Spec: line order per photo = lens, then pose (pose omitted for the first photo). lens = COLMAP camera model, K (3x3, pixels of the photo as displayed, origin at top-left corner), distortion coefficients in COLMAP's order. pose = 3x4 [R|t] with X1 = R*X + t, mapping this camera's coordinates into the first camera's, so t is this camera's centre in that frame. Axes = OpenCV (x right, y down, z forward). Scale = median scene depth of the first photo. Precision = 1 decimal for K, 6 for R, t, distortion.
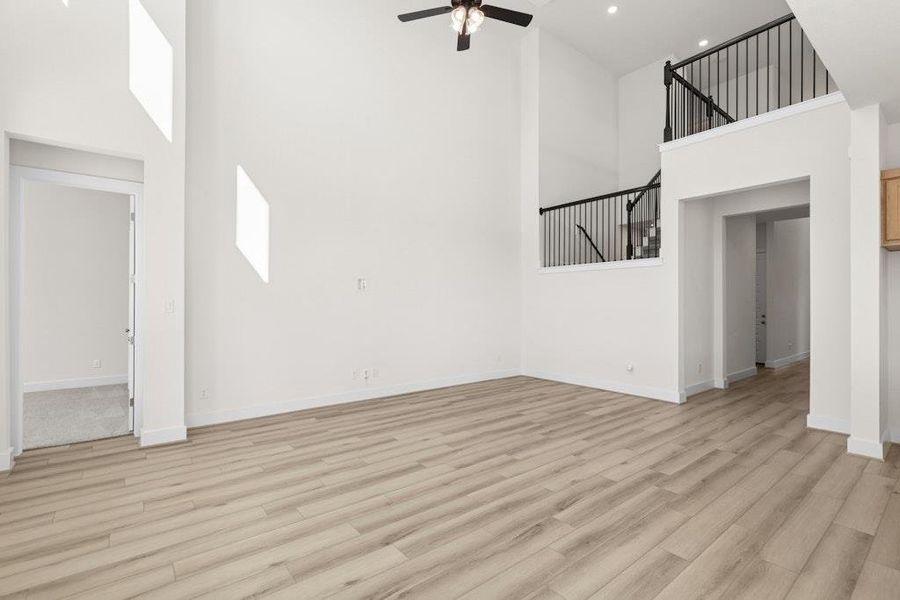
lens RADIAL K [[410.8, 0, 452.9], [0, 410.8, 300.4], [0, 0, 1]] dist [-0.001195, 0.000486]
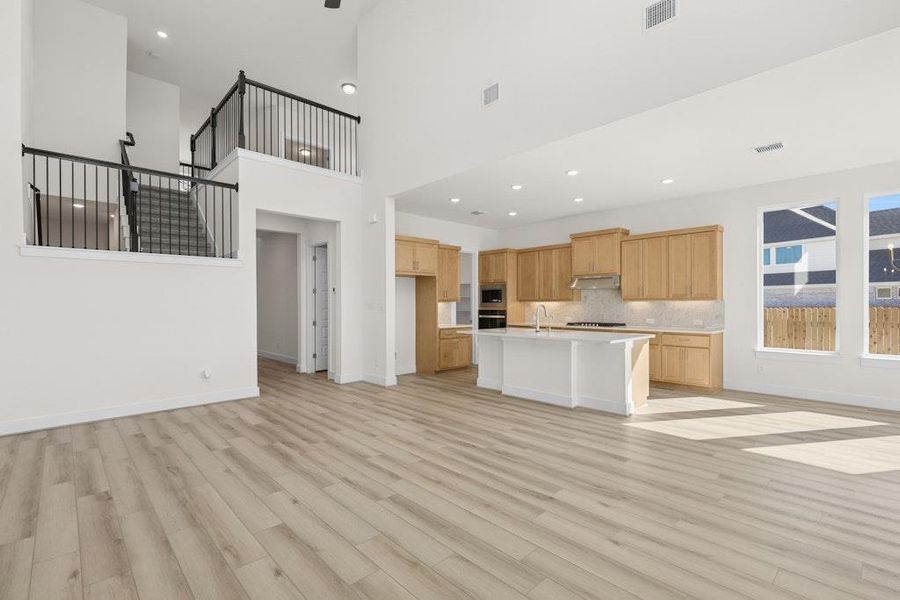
lens RADIAL K [[410.8, 0, 444.1], [0, 410.8, 301.2], [0, 0, 1]] dist [-0.001195, 0.000486]
pose [[-0.078372, 0.005057, 0.996911, -0.873740], [-0.003824, 0.999978, -0.005373, 0.004697], [-0.996917, -0.004233, -0.078351, 0.905682]]
